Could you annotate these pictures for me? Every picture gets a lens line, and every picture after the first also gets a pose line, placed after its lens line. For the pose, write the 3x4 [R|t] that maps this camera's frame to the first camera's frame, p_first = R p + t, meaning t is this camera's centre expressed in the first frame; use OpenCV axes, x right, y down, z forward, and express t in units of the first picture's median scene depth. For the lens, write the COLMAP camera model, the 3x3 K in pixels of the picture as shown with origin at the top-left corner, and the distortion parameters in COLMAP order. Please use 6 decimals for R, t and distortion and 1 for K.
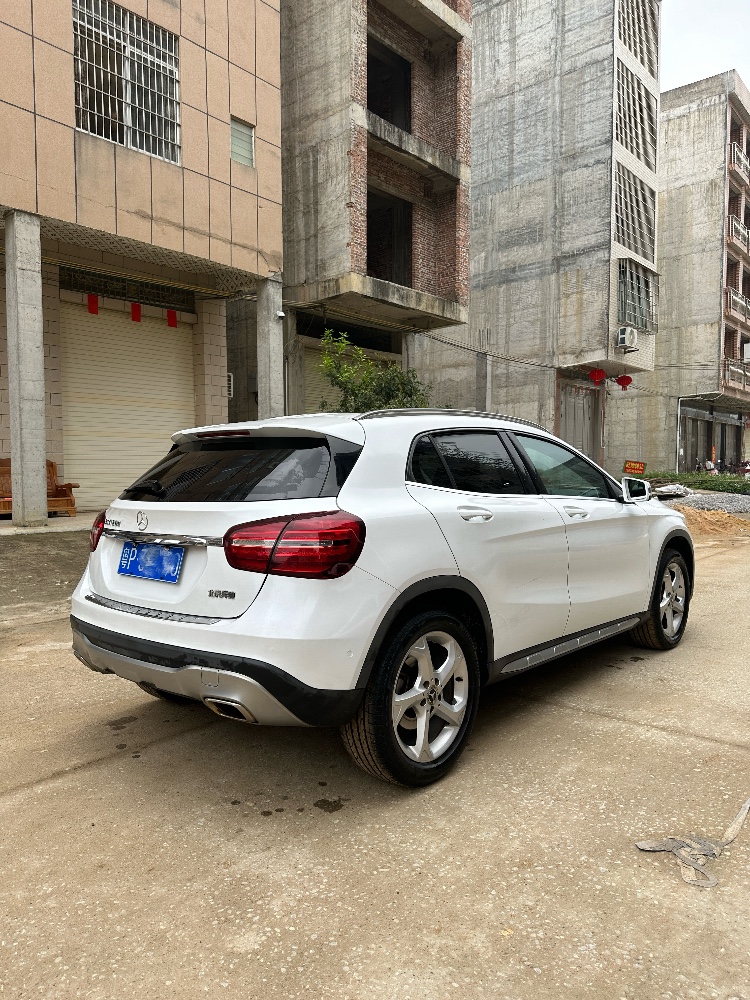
lens RADIAL K [[706.2, 0, 371.9], [0, 706.2, 512.7], [0, 0, 1]] dist [0.017911, -0.028274]
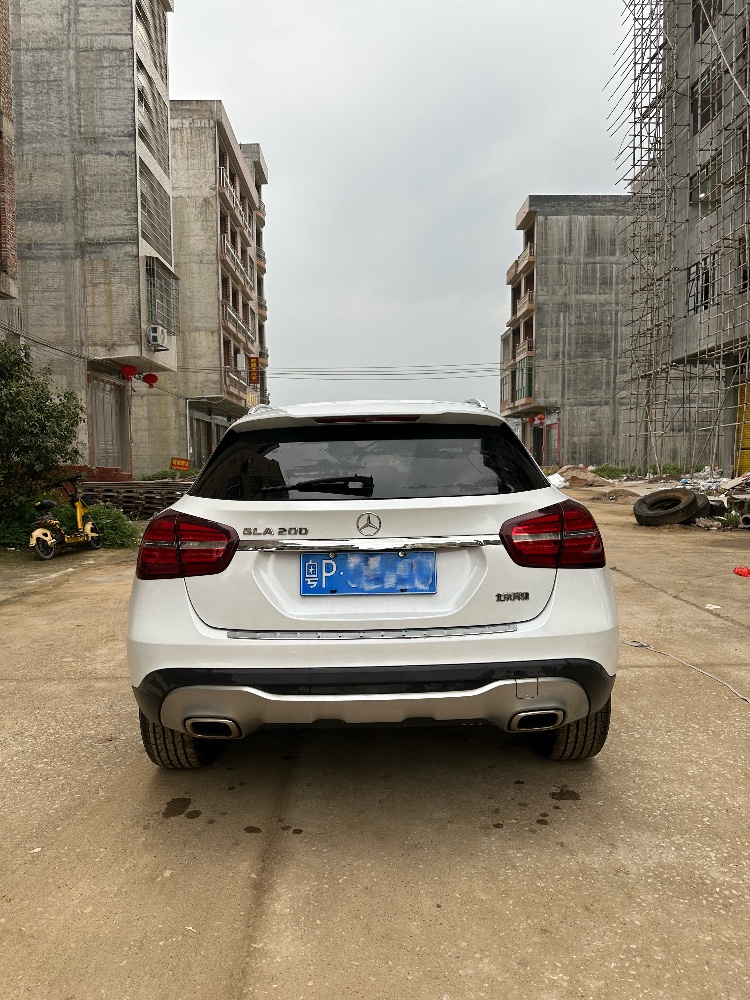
lens RADIAL K [[706.2, 0, 369.5], [0, 706.2, 512.4], [0, 0, 1]] dist [0.017911, -0.028274]
pose [[0.750825, -0.052229, 0.658433, -0.129192], [0.050565, 0.998488, 0.021542, -0.002838], [-0.658563, 0.017119, 0.752331, 0.060560]]
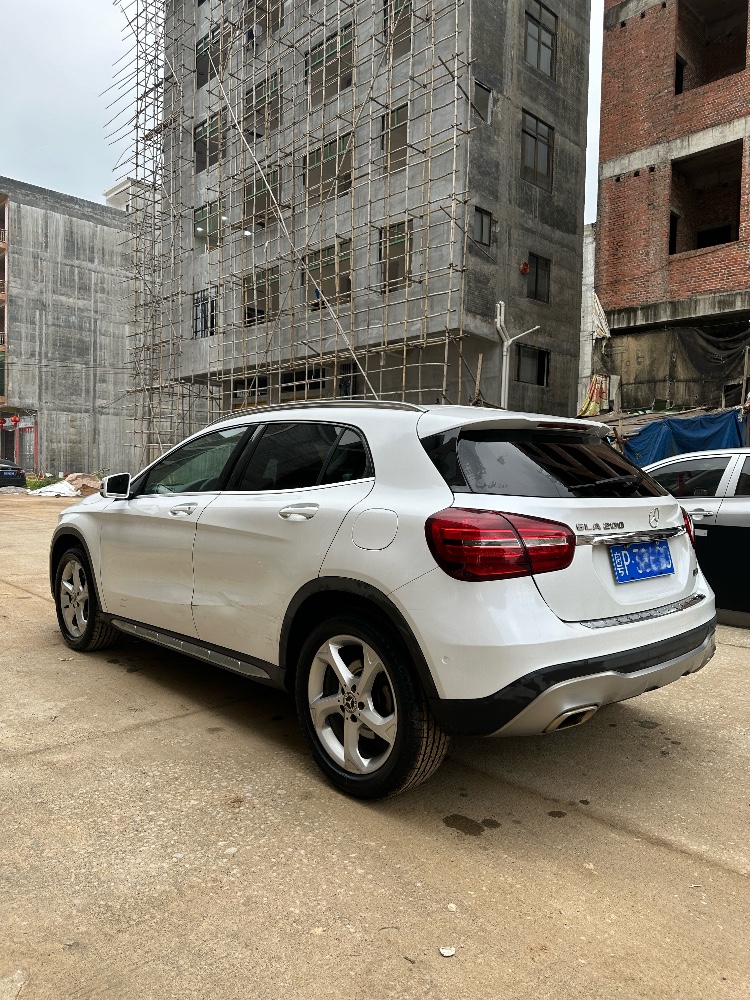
lens RADIAL K [[706.2, 0, 370.1], [0, 706.2, 509.8], [0, 0, 1]] dist [0.017911, -0.028274]
pose [[0.098312, -0.043039, 0.994224, -0.199581], [0.039797, 0.998435, 0.039286, -0.007990], [-0.994360, 0.035705, 0.099871, 0.195328]]
